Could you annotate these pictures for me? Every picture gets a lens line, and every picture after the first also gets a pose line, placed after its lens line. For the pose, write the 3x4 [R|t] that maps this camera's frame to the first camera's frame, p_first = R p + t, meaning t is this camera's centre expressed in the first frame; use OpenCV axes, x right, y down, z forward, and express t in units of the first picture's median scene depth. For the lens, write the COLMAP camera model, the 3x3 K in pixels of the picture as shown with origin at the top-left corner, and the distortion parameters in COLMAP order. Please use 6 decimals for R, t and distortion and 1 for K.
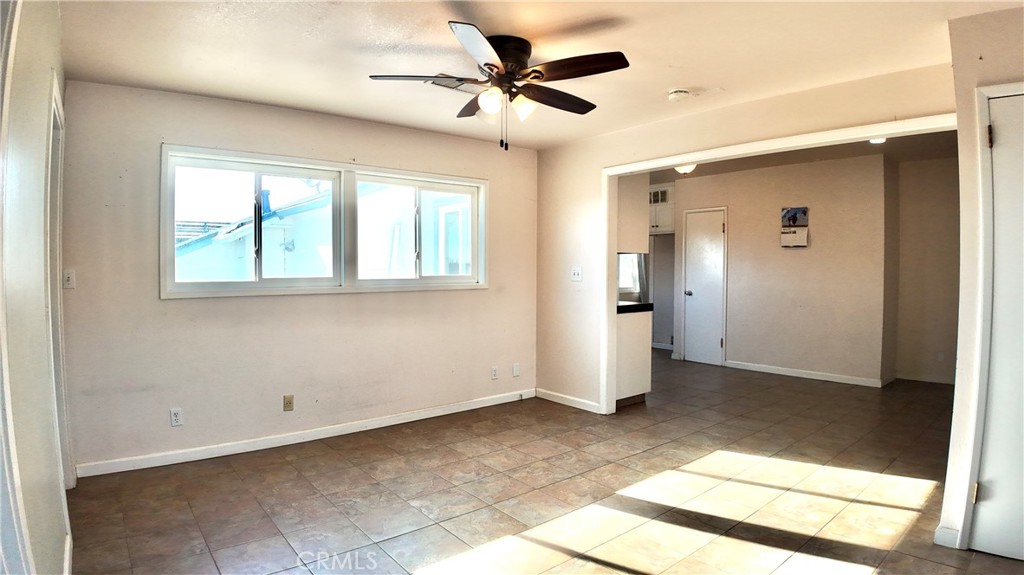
lens RADIAL K [[543.9, 0, 514.8], [0, 543.9, 286.3], [0, 0, 1]] dist [-0.034999, -0.096441]
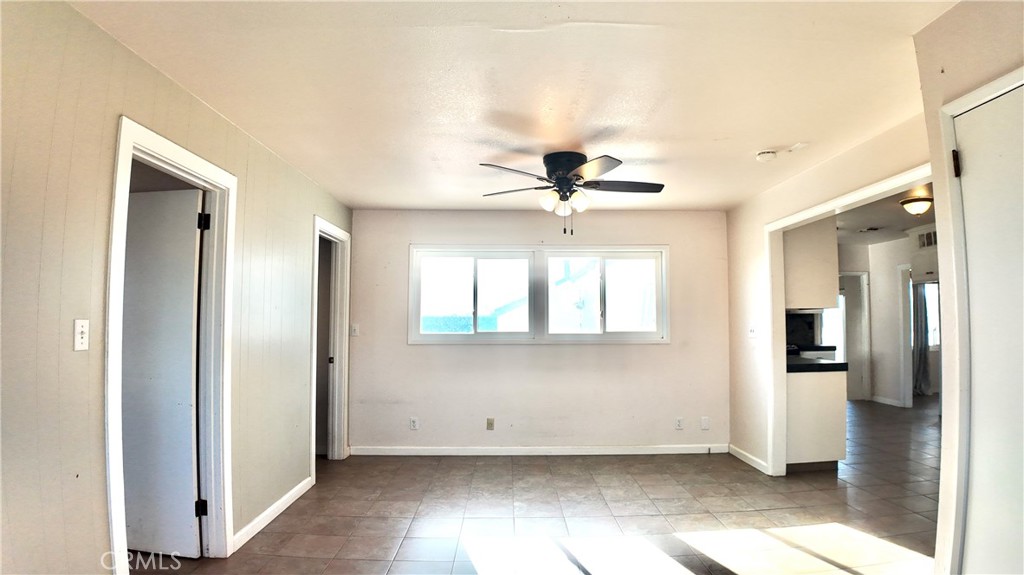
lens RADIAL K [[543.9, 0, 514.8], [0, 543.9, 286.3], [0, 0, 1]] dist [-0.034999, -0.096441]
pose [[0.784850, -0.040643, -0.618352, 0.454980], [-0.020620, 0.995582, -0.091609, -0.005165], [0.619343, 0.084650, 0.780544, -0.058072]]
